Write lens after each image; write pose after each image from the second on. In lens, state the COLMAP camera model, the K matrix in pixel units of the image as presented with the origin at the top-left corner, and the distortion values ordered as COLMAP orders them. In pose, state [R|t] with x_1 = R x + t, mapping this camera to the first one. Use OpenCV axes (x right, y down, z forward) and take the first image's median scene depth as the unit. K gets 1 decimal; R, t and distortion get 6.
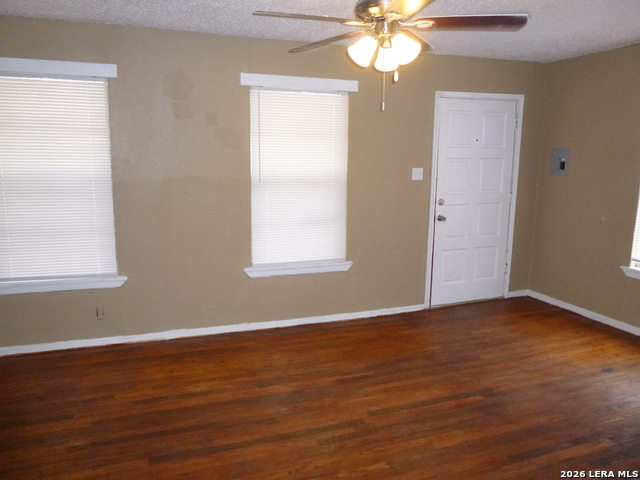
lens RADIAL K [[473.1, 0, 320.0], [0, 473.1, 240.0], [0, 0, 1]] dist [-0.076319, 0.007435]
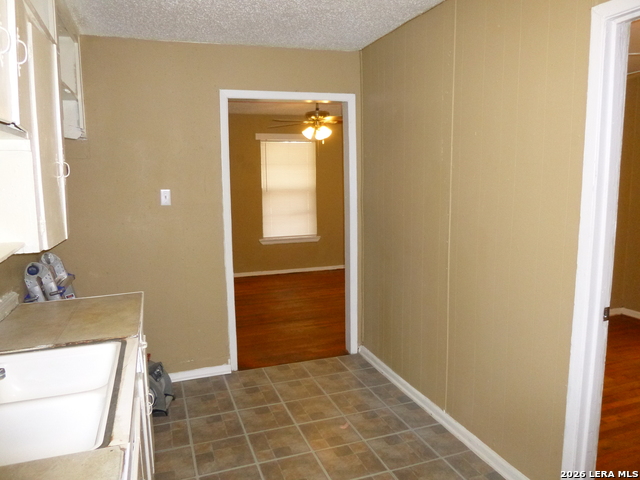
lens RADIAL K [[473.1, 0, 320.0], [0, 473.1, 240.0], [0, 0, 1]] dist [-0.076319, 0.007435]
pose [[0.999654, -0.023903, -0.010974, 0.108198], [0.023409, 0.998793, -0.043183, 0.170947], [0.011993, 0.042912, 0.999007, -0.937752]]
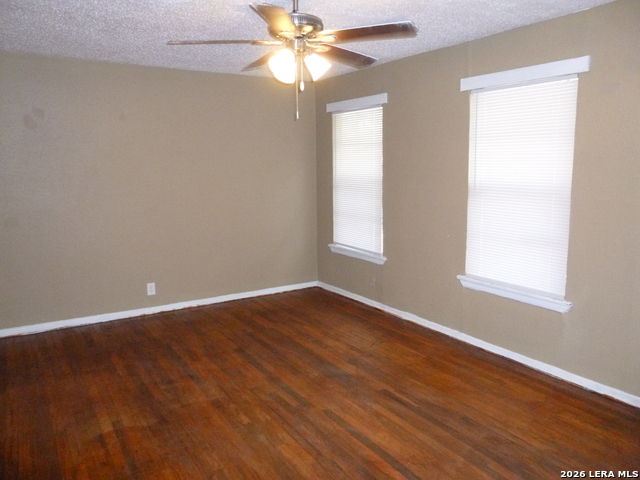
lens RADIAL K [[473.1, 0, 320.0], [0, 473.1, 240.0], [0, 0, 1]] dist [-0.076319, 0.007435]
pose [[0.220119, 0.138254, -0.965626, 0.845181], [-0.156554, 0.982080, 0.104923, -0.082852], [0.962828, 0.128078, 0.237818, 0.559929]]
